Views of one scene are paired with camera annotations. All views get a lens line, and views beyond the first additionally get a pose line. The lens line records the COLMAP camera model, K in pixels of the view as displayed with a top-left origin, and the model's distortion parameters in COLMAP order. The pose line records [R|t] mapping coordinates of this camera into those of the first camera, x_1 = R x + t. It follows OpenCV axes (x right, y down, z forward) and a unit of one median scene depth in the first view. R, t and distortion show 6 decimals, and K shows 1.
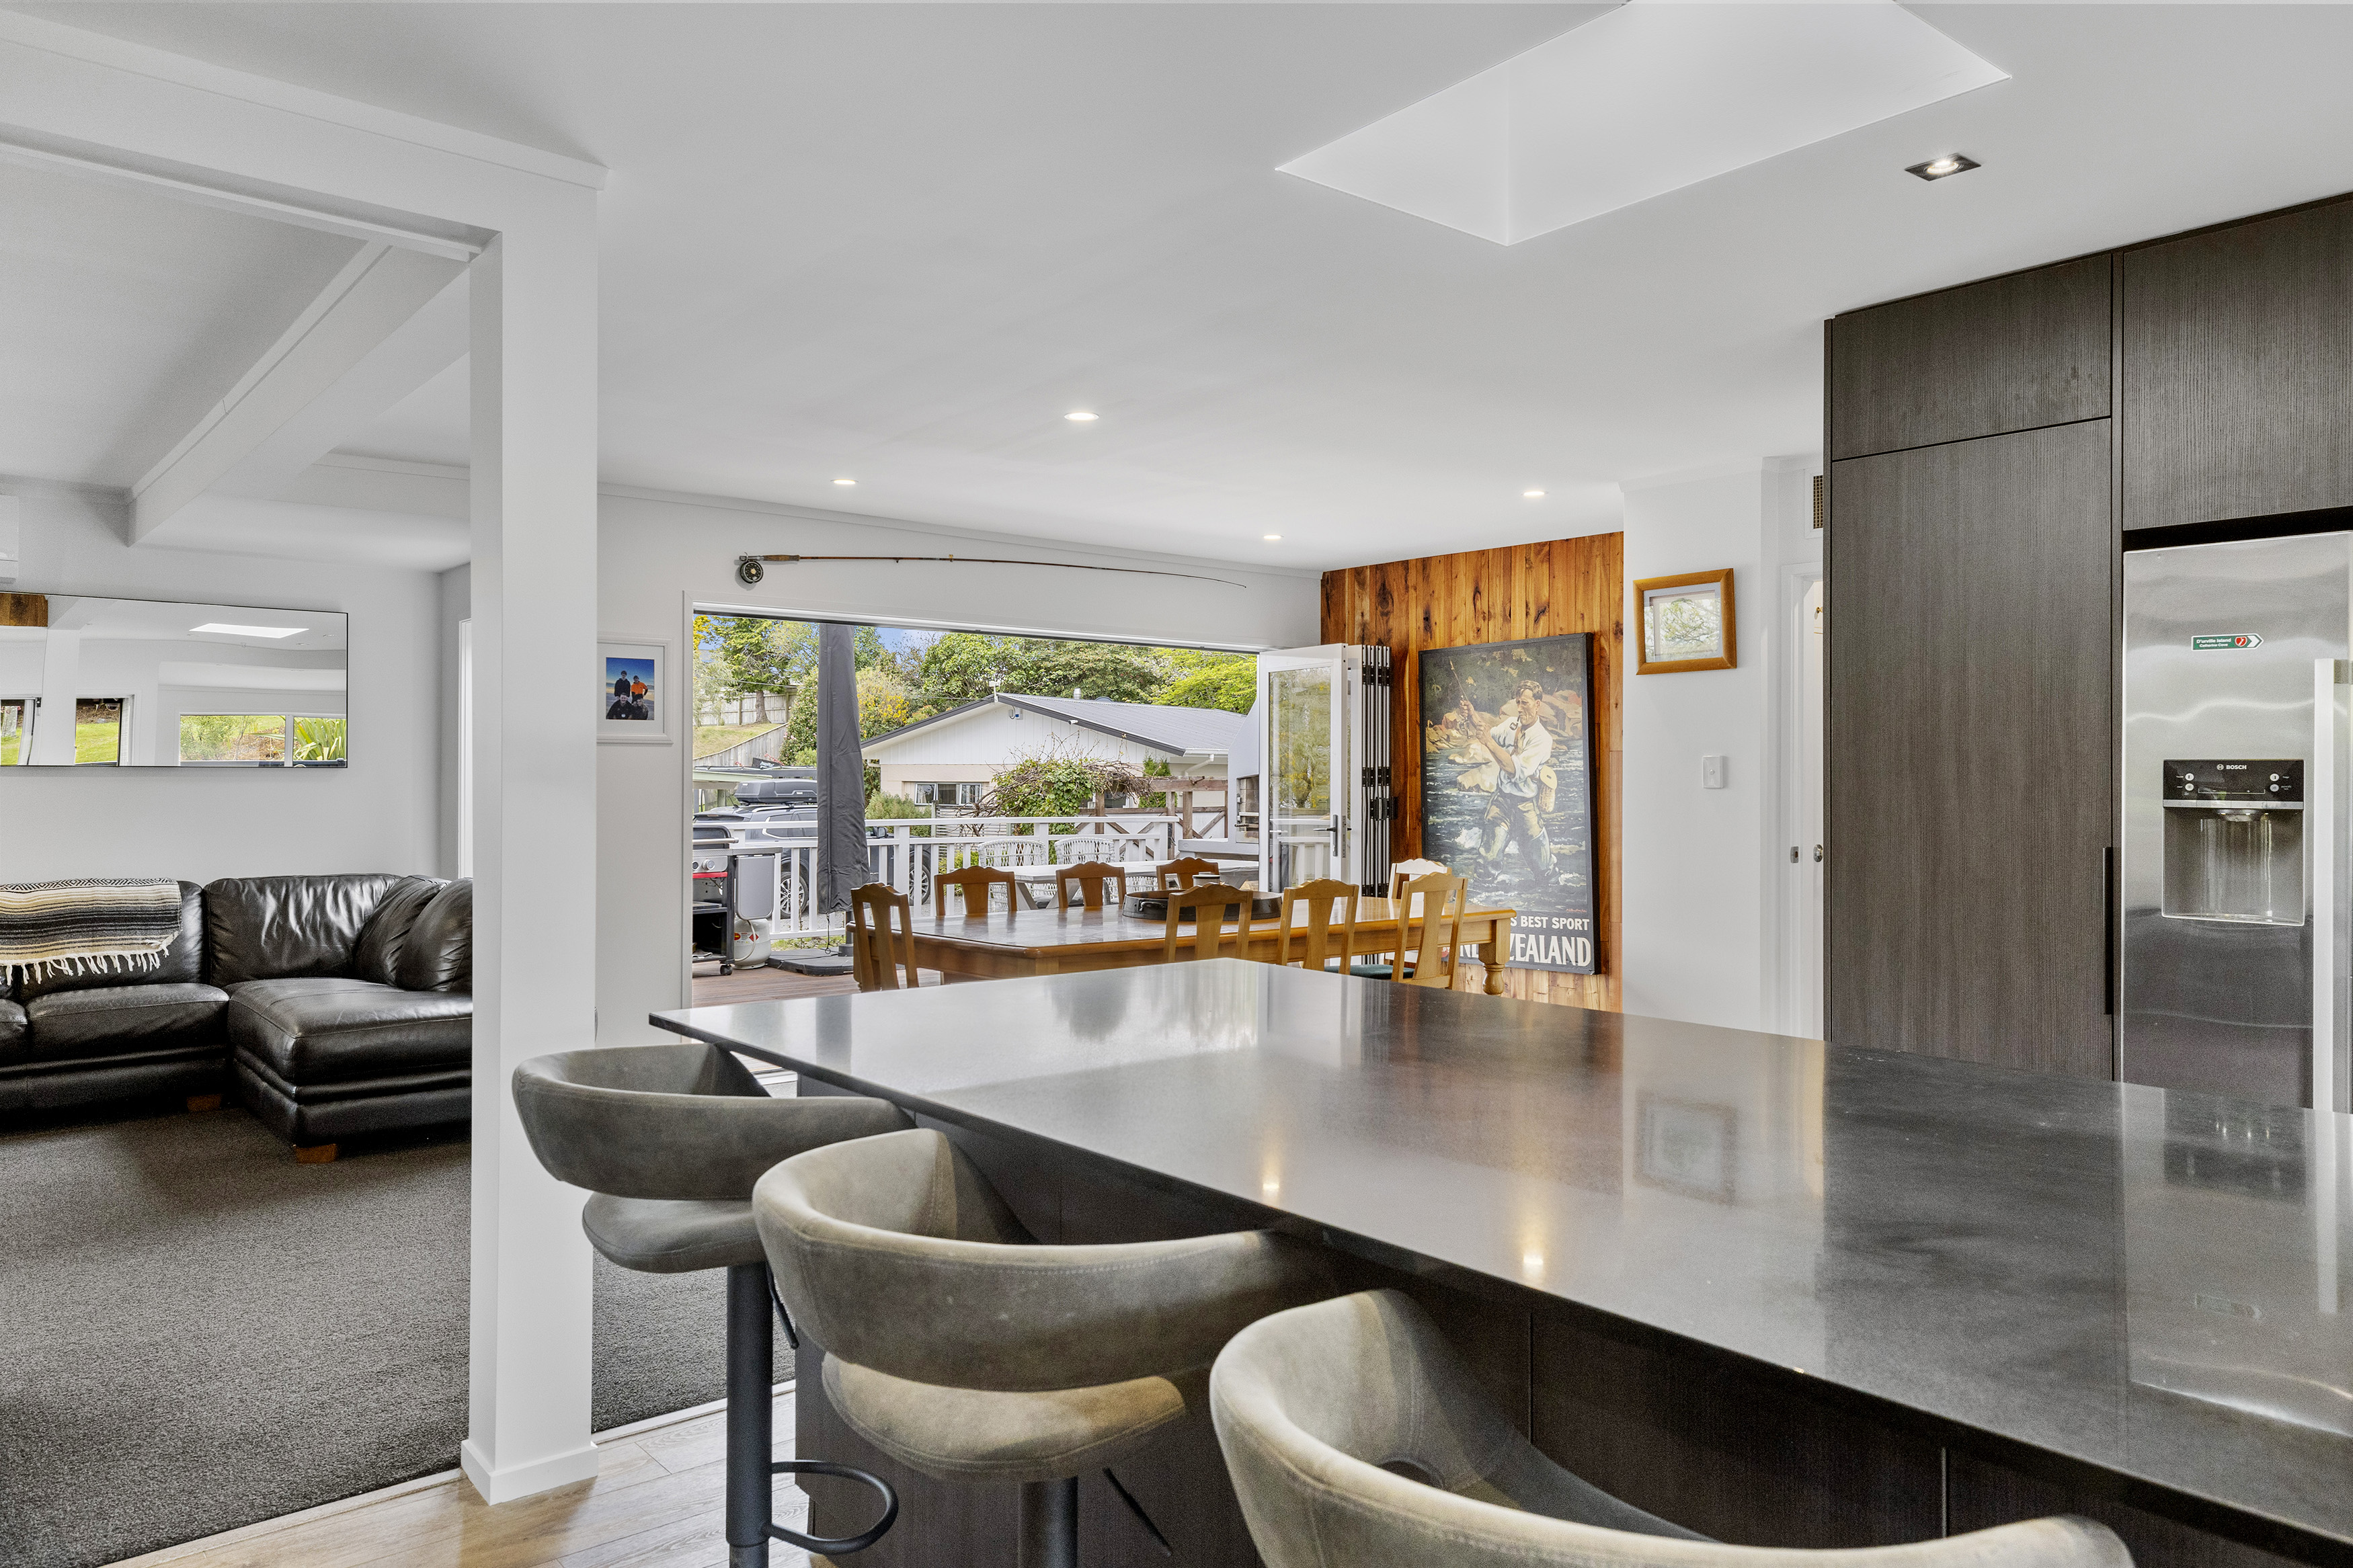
lens RADIAL K [[1634.5, 0, 1193.7], [0, 1634.5, 741.9], [0, 0, 1]] dist [0.036431, -0.000366]
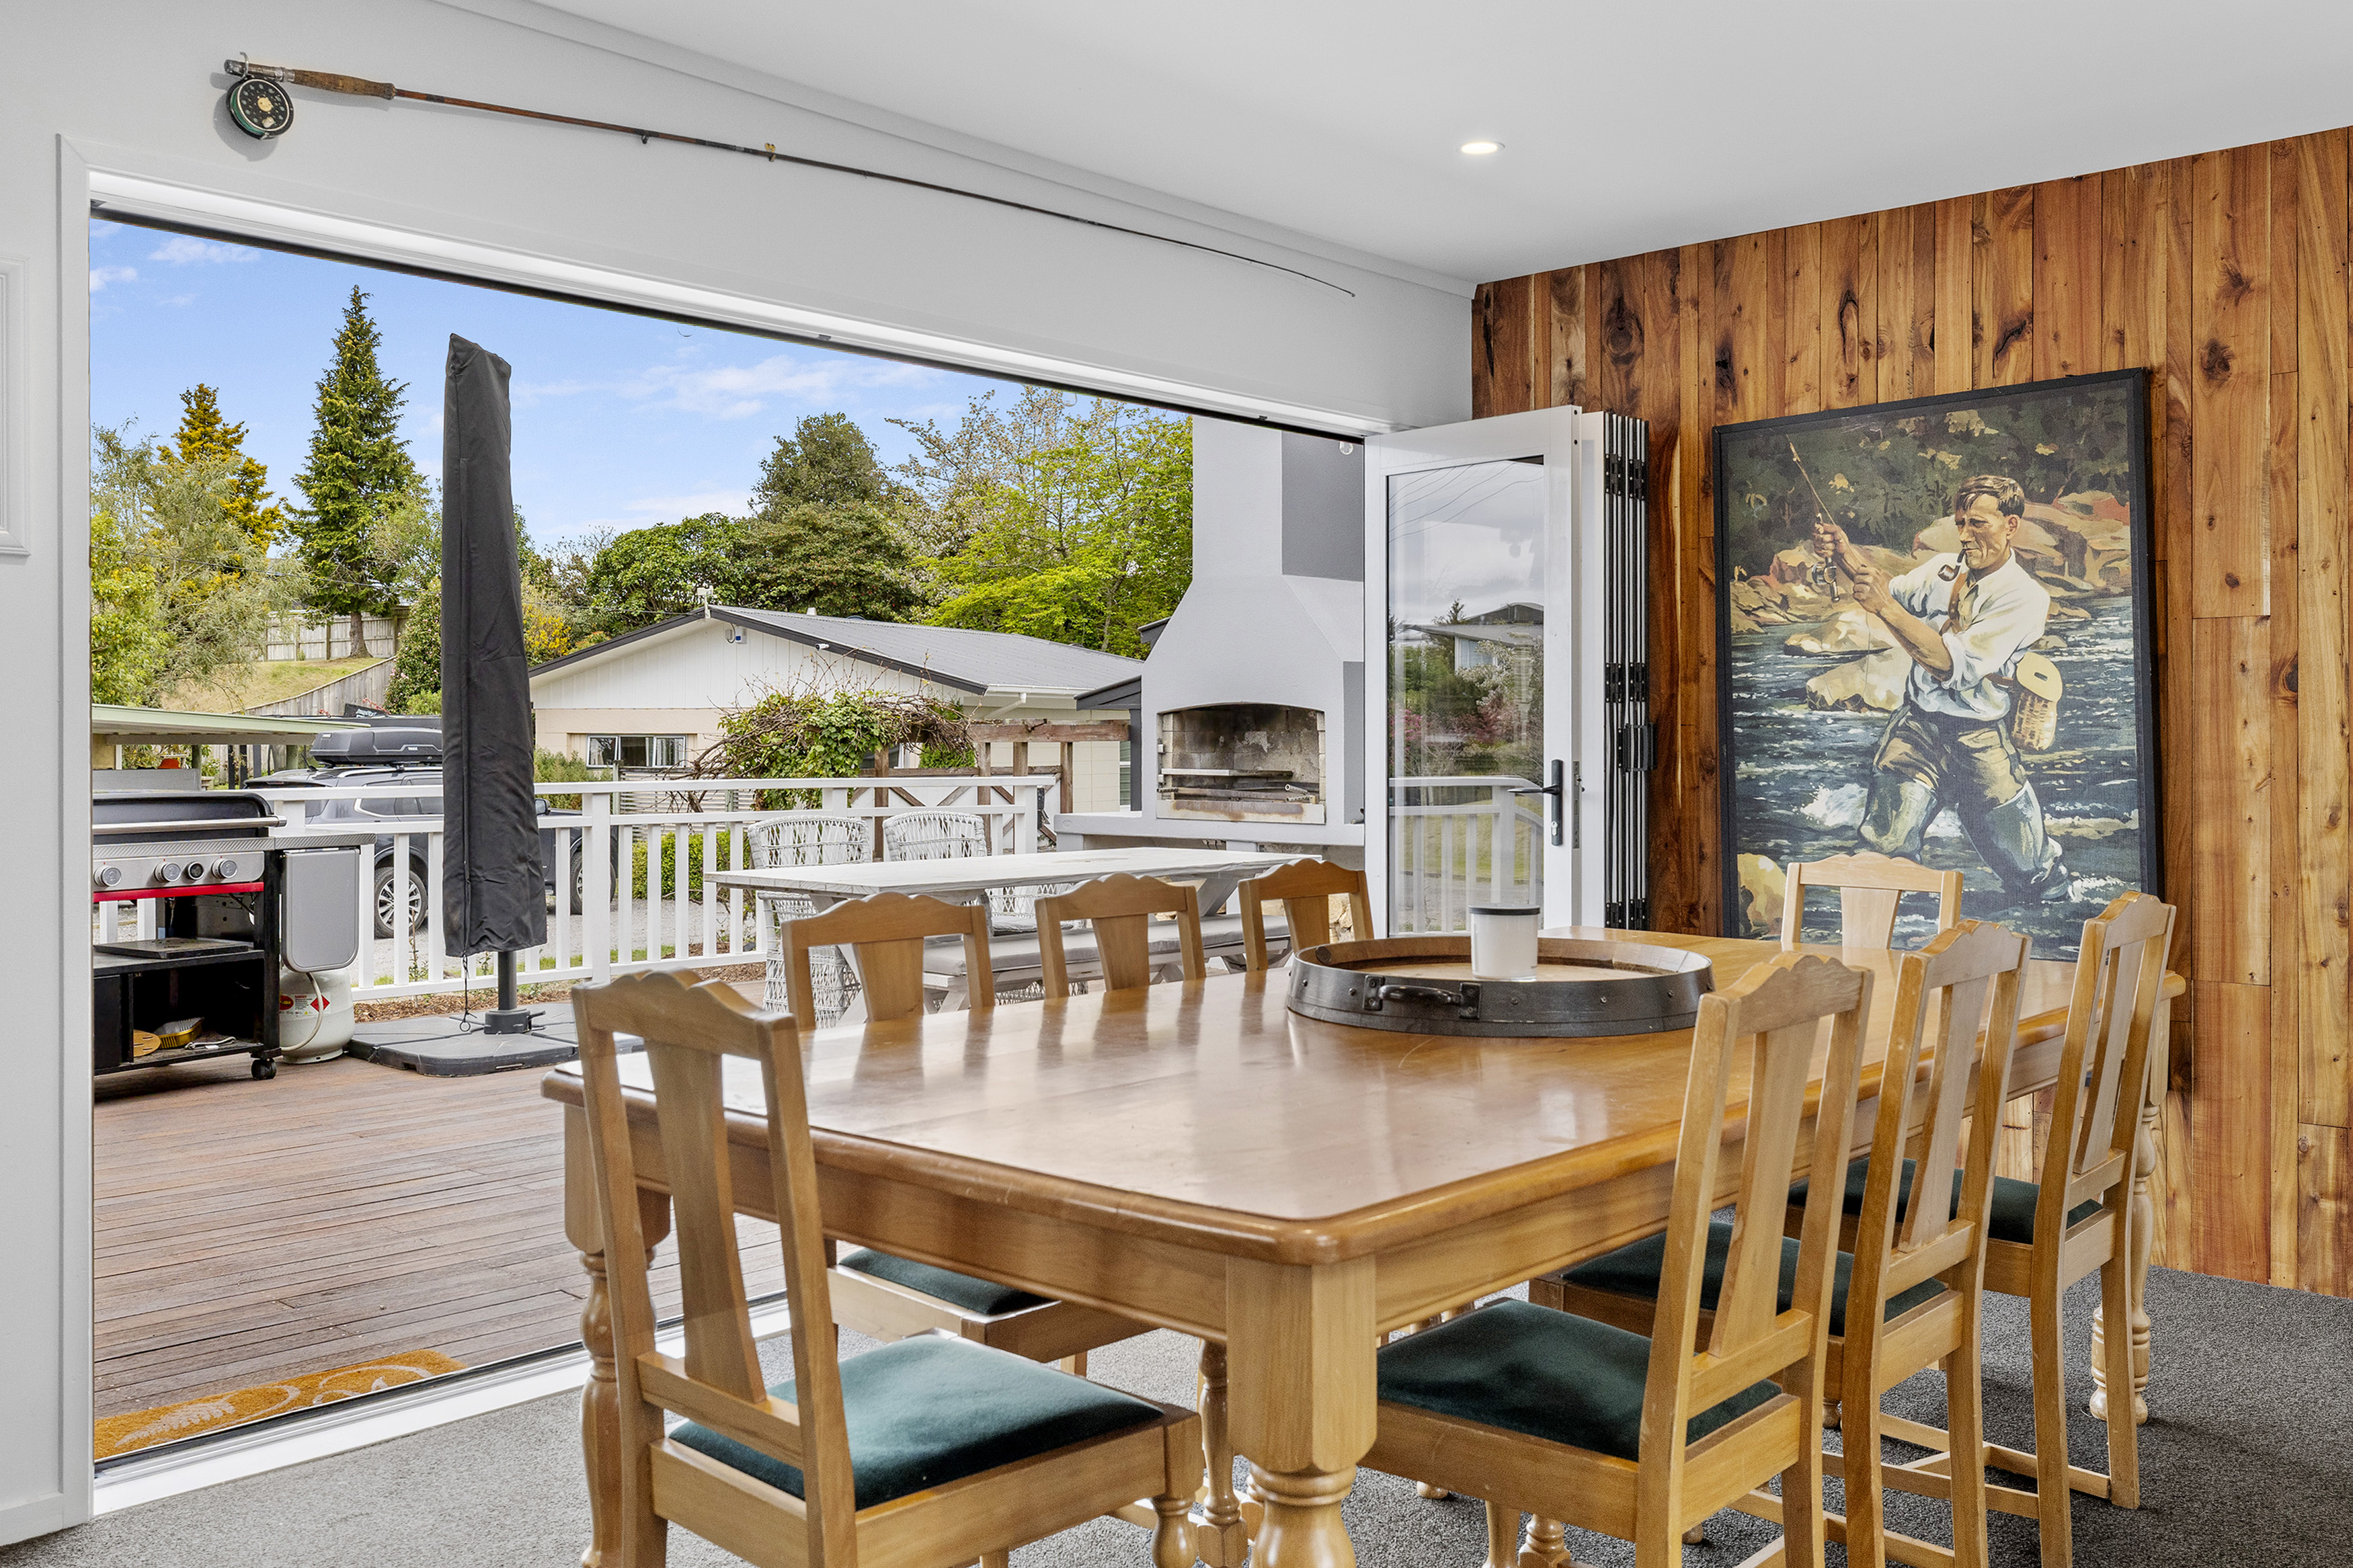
lens RADIAL K [[1998.4, 0, 1186.6], [0, 1998.4, 734.7], [0, 0, 1]] dist [0.020328, -0.008522]
pose [[0.991395, -0.002295, 0.130882, -0.097476], [-0.000389, 0.999790, 0.020472, 0.024441], [-0.130901, -0.020347, 0.991187, 0.416581]]
